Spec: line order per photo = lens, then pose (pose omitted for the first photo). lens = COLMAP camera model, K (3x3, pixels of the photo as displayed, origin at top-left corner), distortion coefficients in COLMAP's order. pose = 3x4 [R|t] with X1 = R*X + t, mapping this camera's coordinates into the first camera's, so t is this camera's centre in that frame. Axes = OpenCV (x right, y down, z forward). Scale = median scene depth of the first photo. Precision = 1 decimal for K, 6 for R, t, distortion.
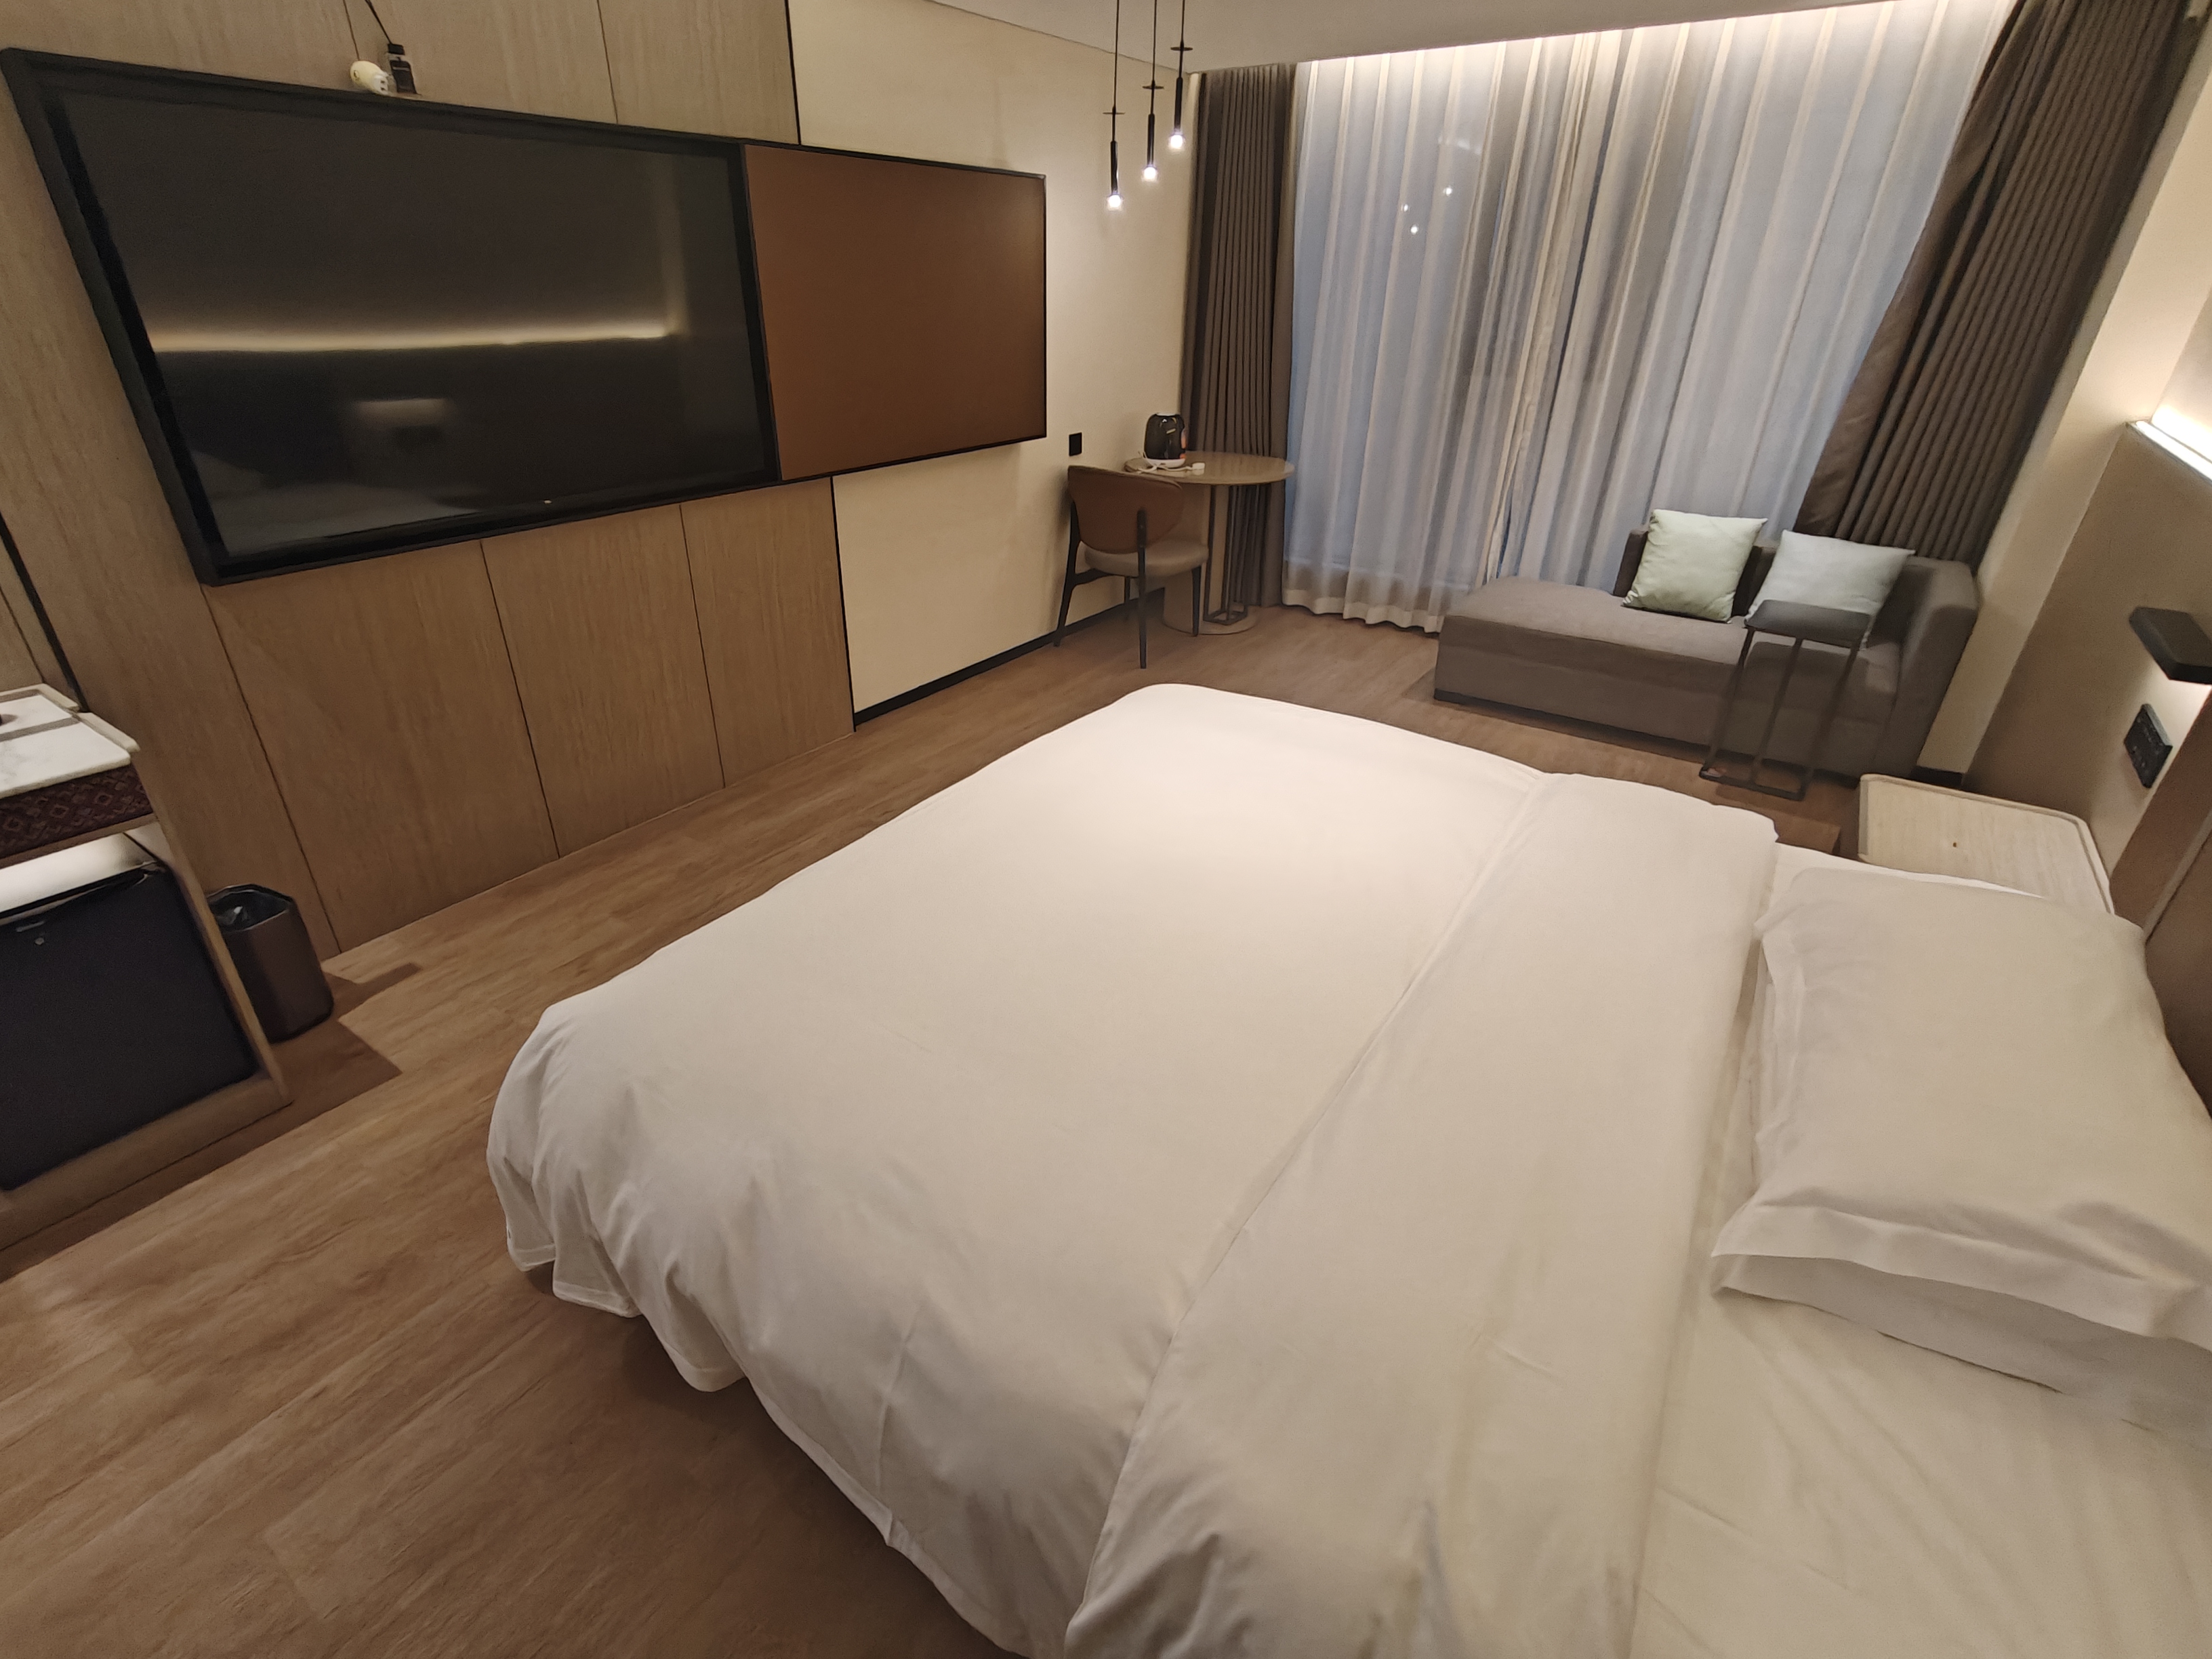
lens RADIAL K [[1051.4, 0, 1096.3], [0, 1051.4, 836.4], [0, 0, 1]] dist [-0.000175, 0.002946]
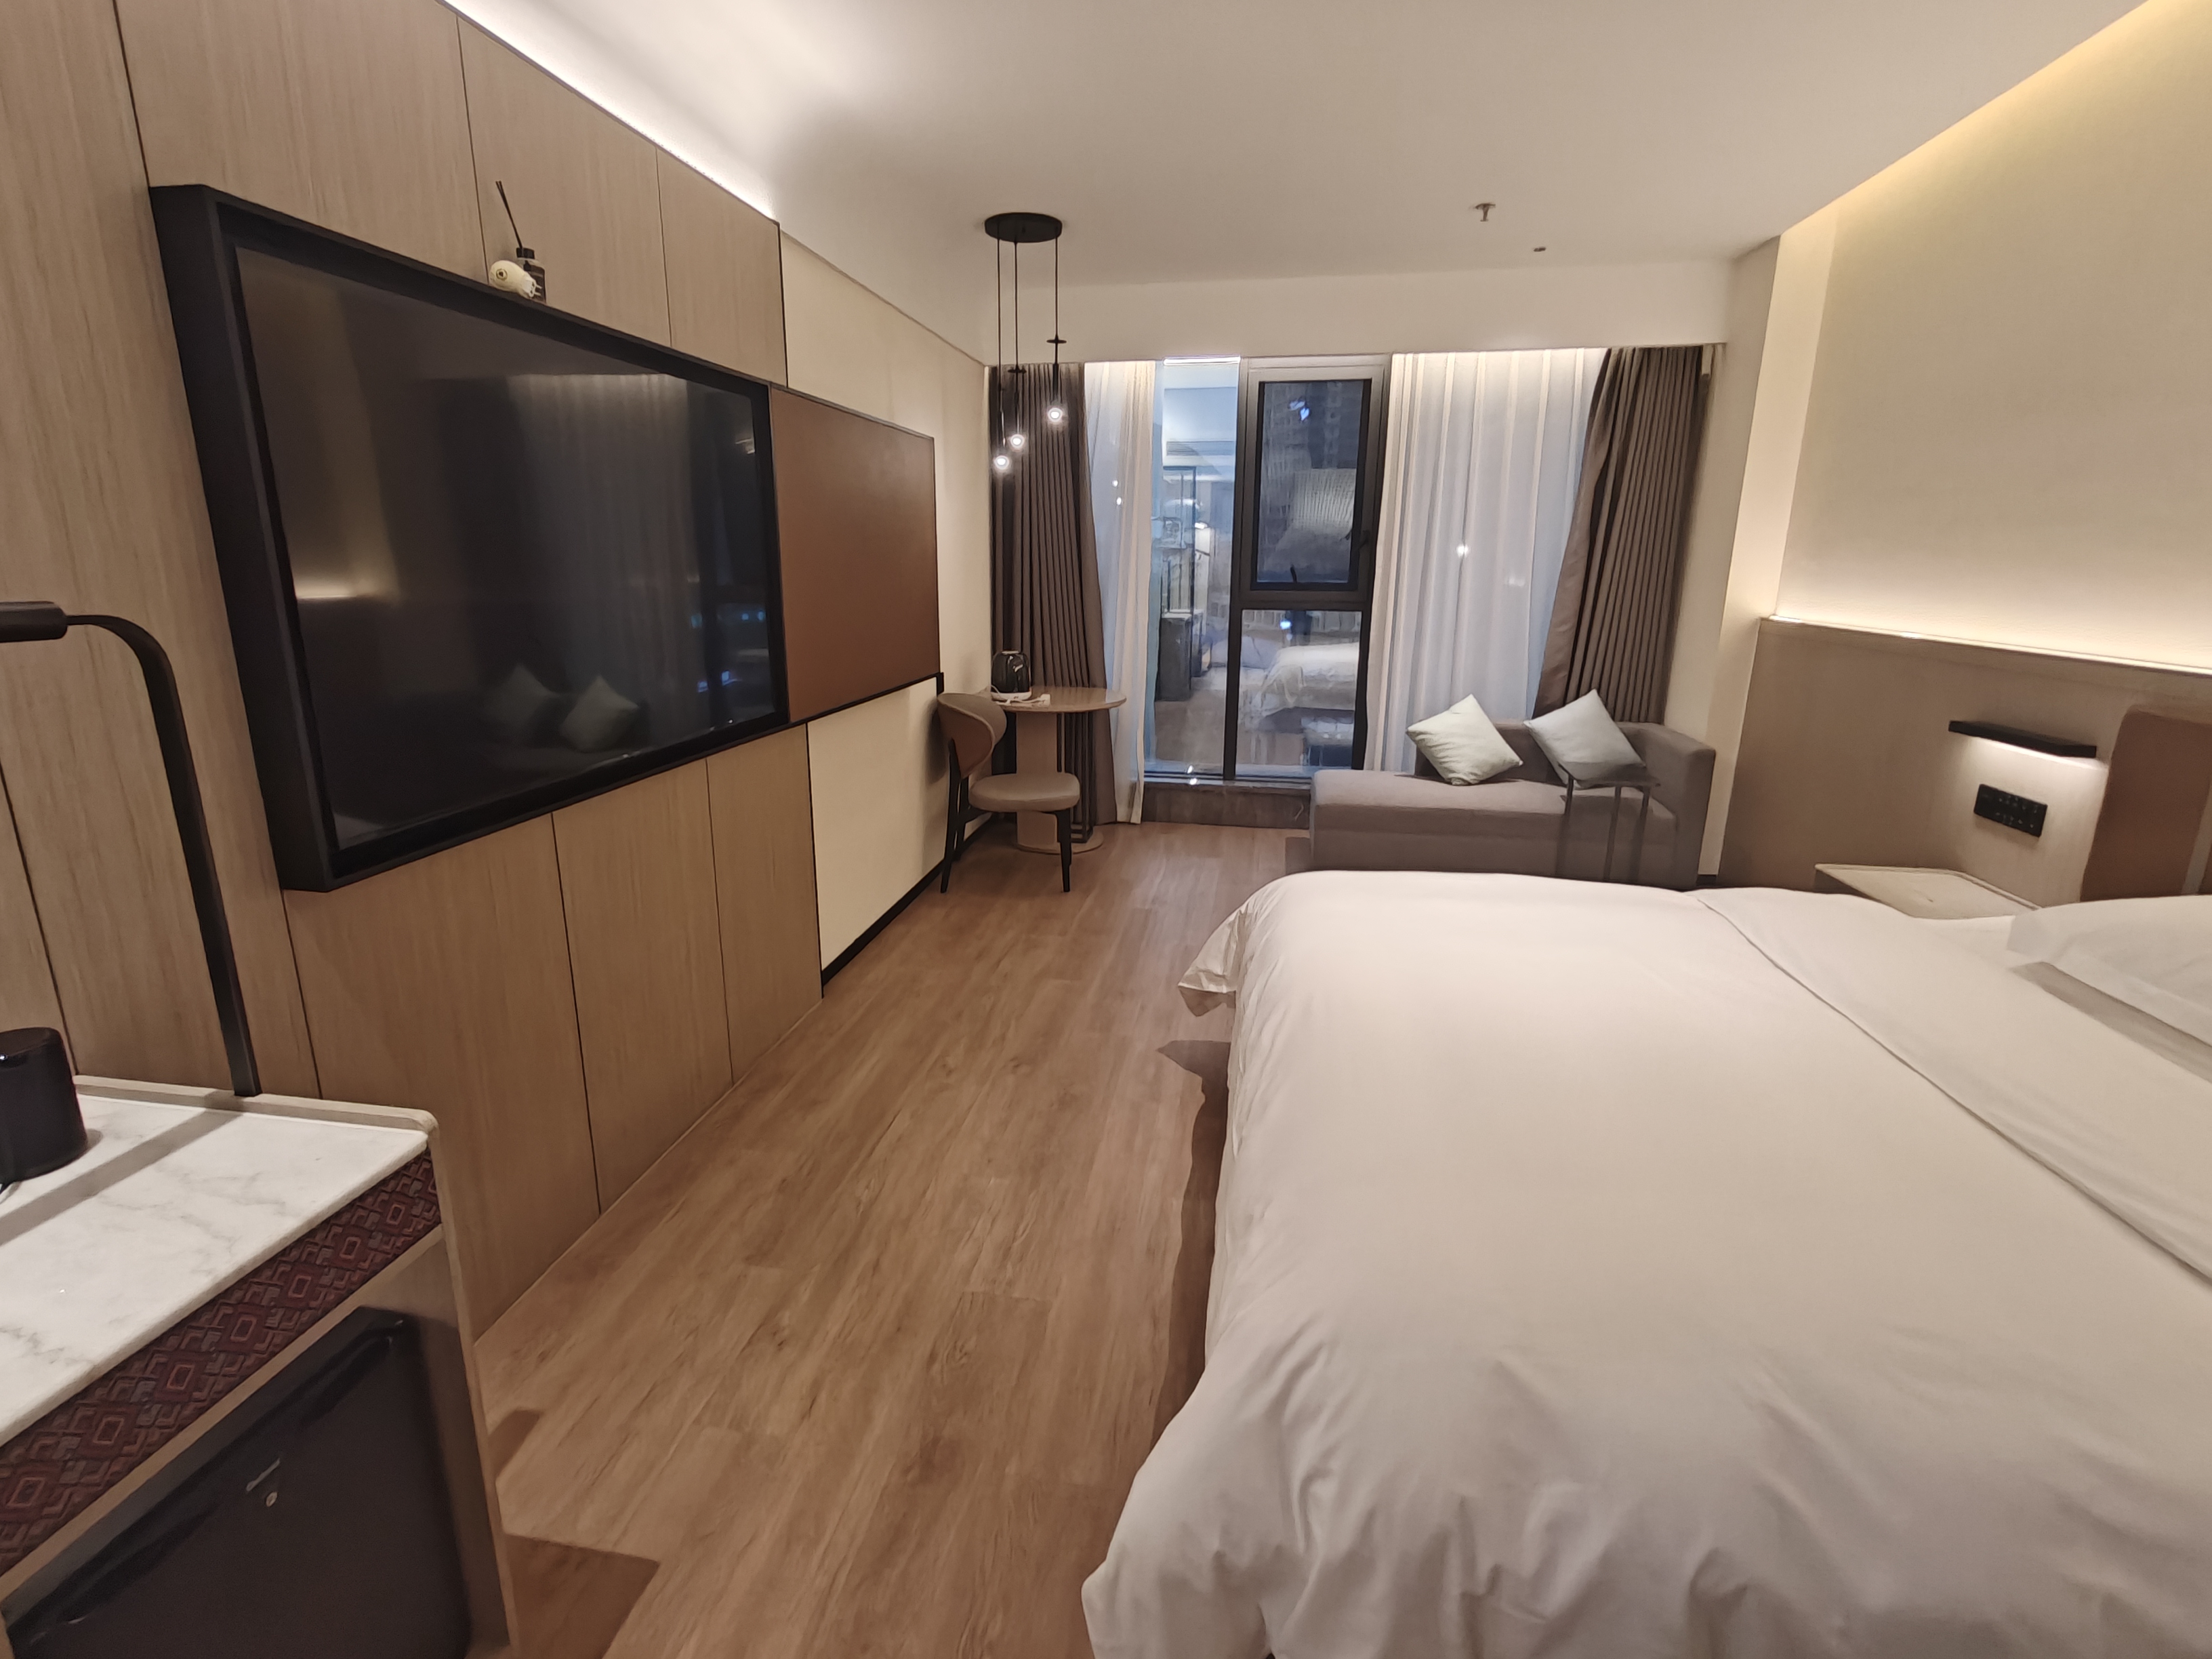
lens RADIAL K [[1051.4, 0, 1080.6], [0, 1051.4, 831.8], [0, 0, 1]] dist [-0.000175, 0.002946]
pose [[0.904806, -0.111507, 0.410966, -0.454020], [0.203587, 0.960935, -0.187499, -0.030323], [-0.374004, 0.253317, 0.892161, 0.129629]]
